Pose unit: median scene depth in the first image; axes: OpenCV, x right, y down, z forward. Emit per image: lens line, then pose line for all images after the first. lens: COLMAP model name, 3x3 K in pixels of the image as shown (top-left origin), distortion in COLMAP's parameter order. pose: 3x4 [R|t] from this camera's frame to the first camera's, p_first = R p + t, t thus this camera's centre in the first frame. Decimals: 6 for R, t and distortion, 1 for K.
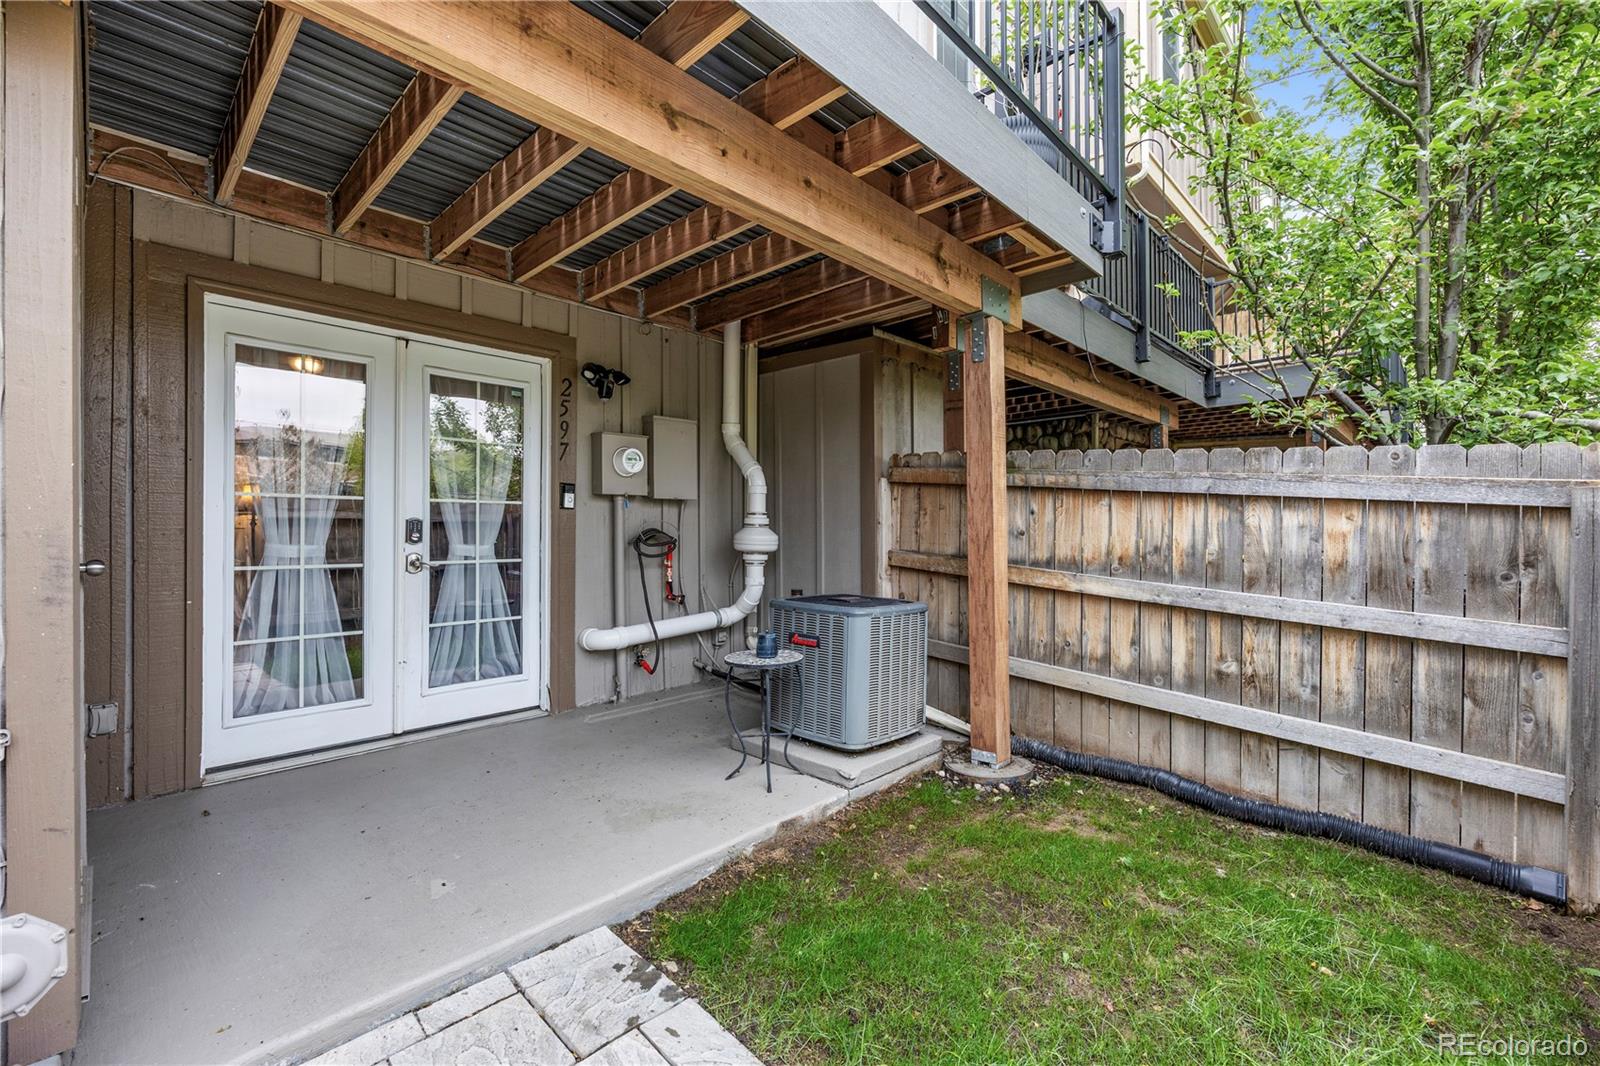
lens RADIAL K [[694.6, 0, 803.3], [0, 694.6, 532.4], [0, 0, 1]] dist [0.002299, -0.000656]
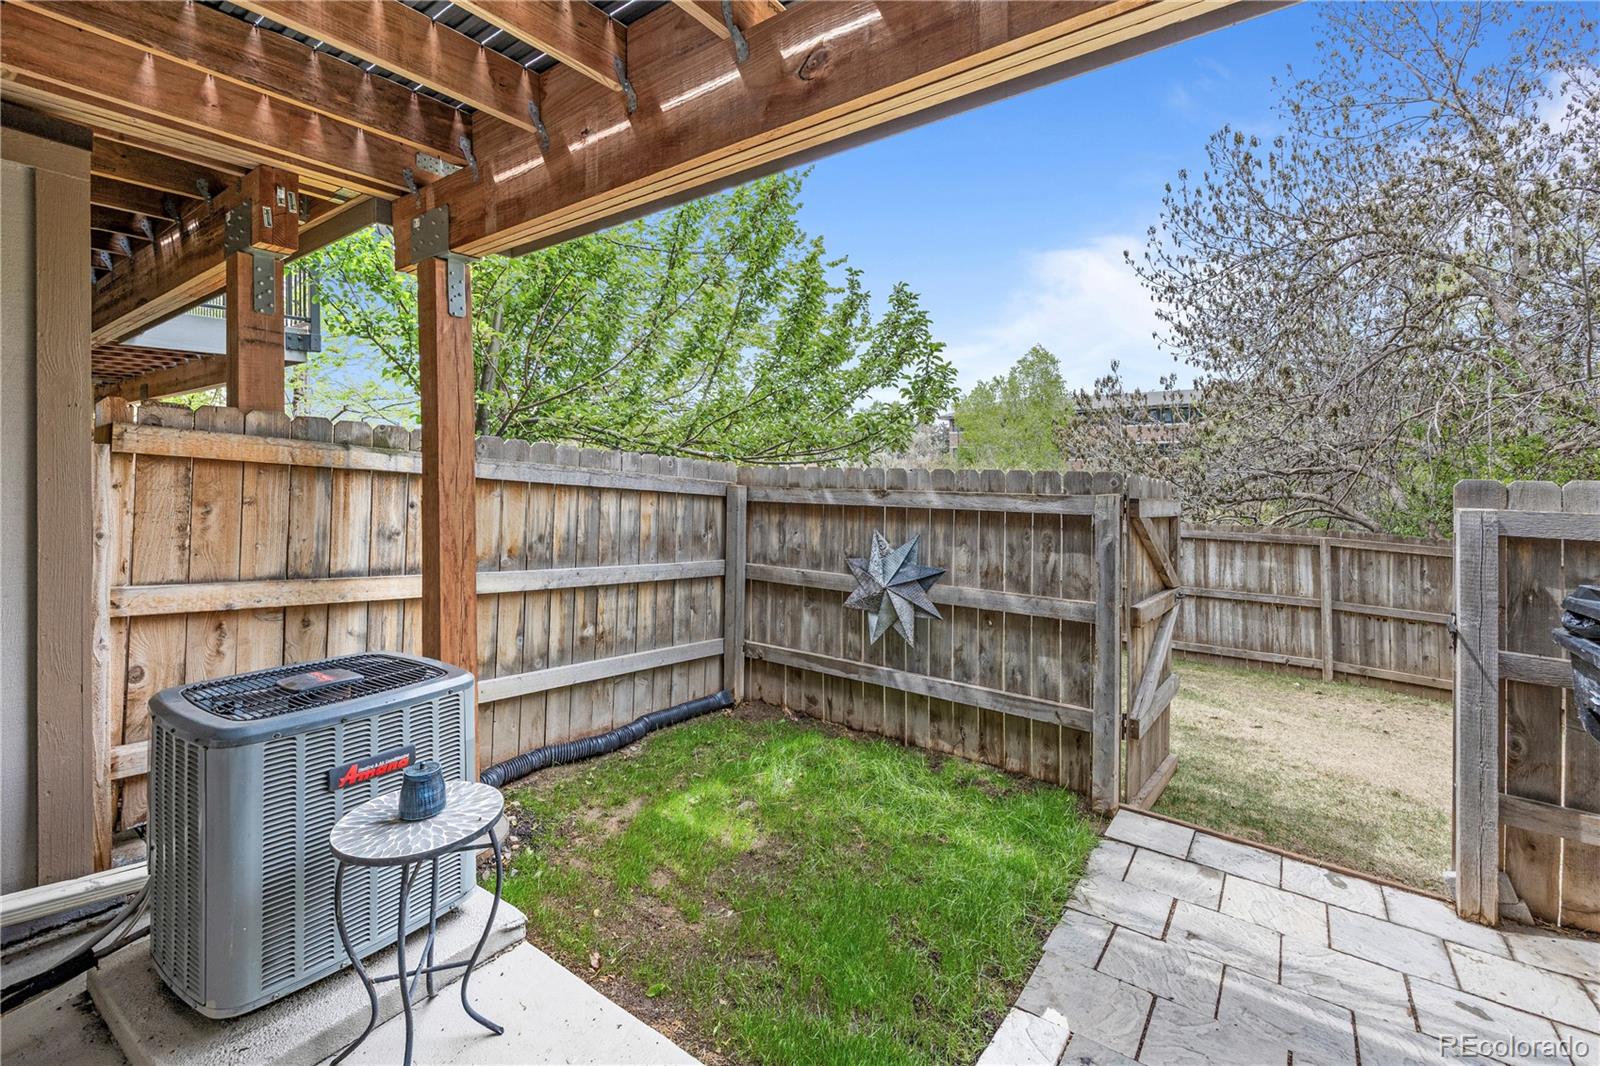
lens RADIAL K [[694.6, 0, 823.6], [0, 694.6, 458.4], [0, 0, 1]] dist [0.002299, -0.000656]
pose [[-0.157847, 0.019413, 0.987273, -0.574198], [0.005400, 0.999809, -0.018796, -0.070683], [-0.987449, 0.002364, -0.157922, 0.718507]]
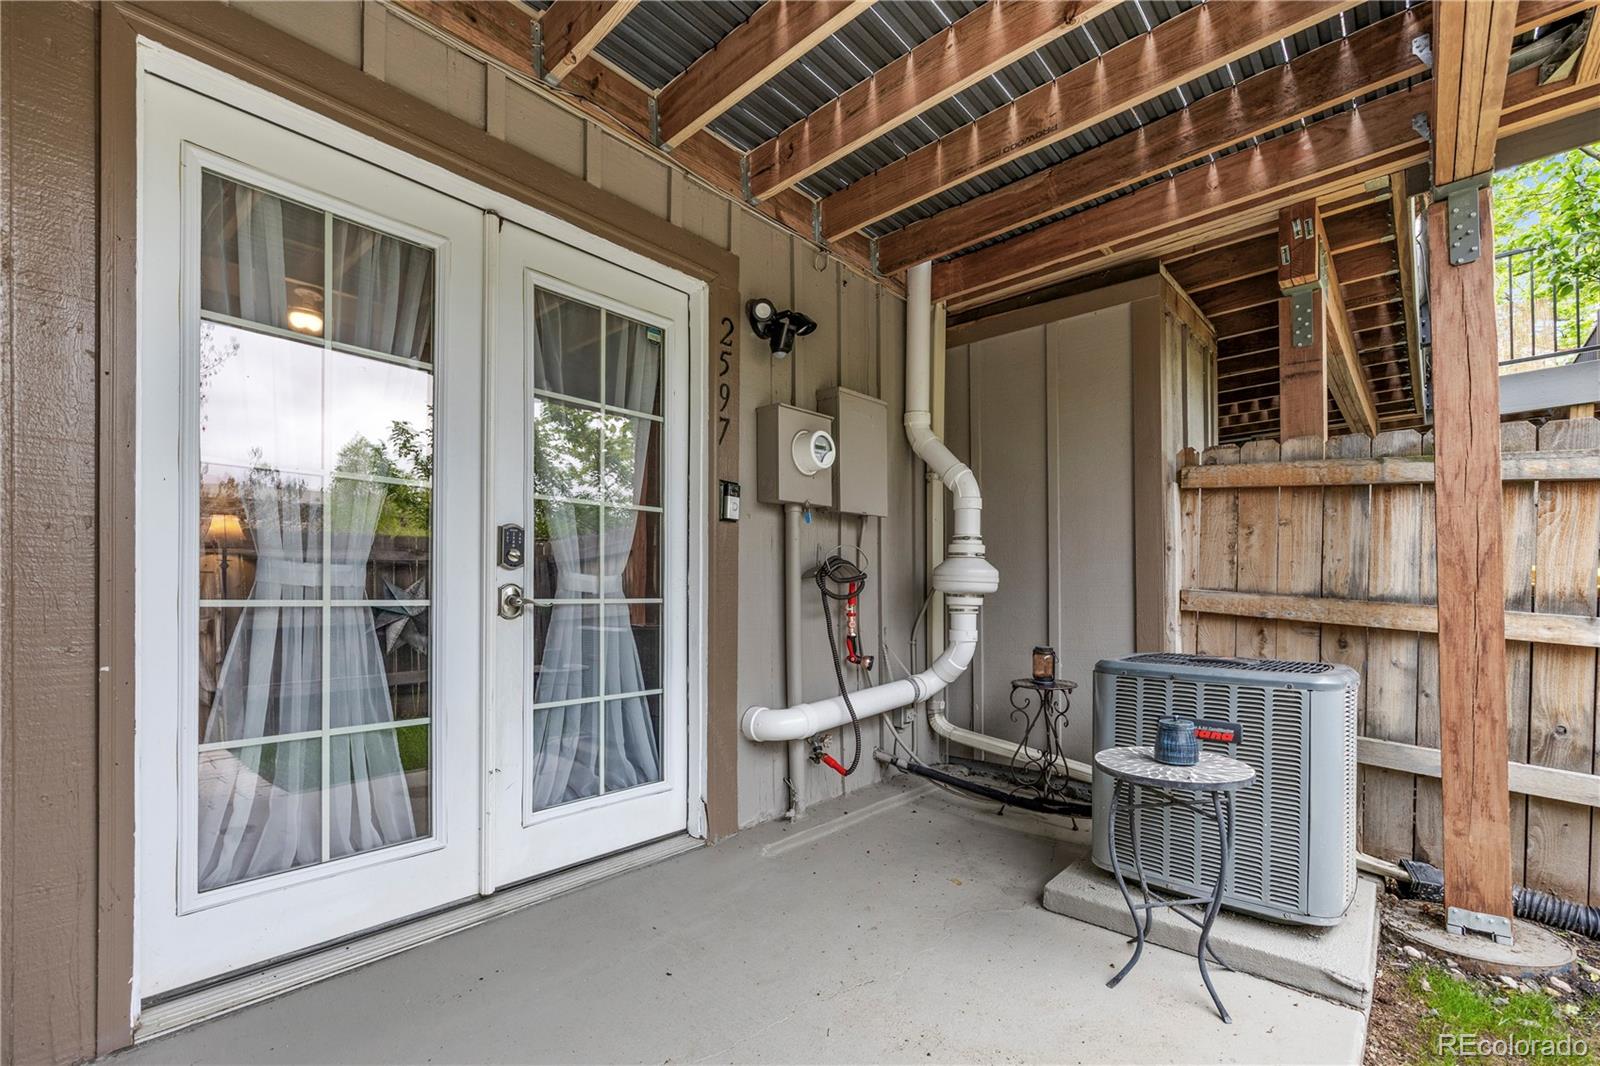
lens RADIAL K [[694.6, 0, 794.7], [0, 694.6, 598.2], [0, 0, 1]] dist [0.002299, -0.000656]
pose [[0.999608, -0.000865, 0.027978, -0.345045], [0.000814, 0.999998, 0.001855, 0.041701], [-0.027979, -0.001832, 0.999607, 0.416092]]
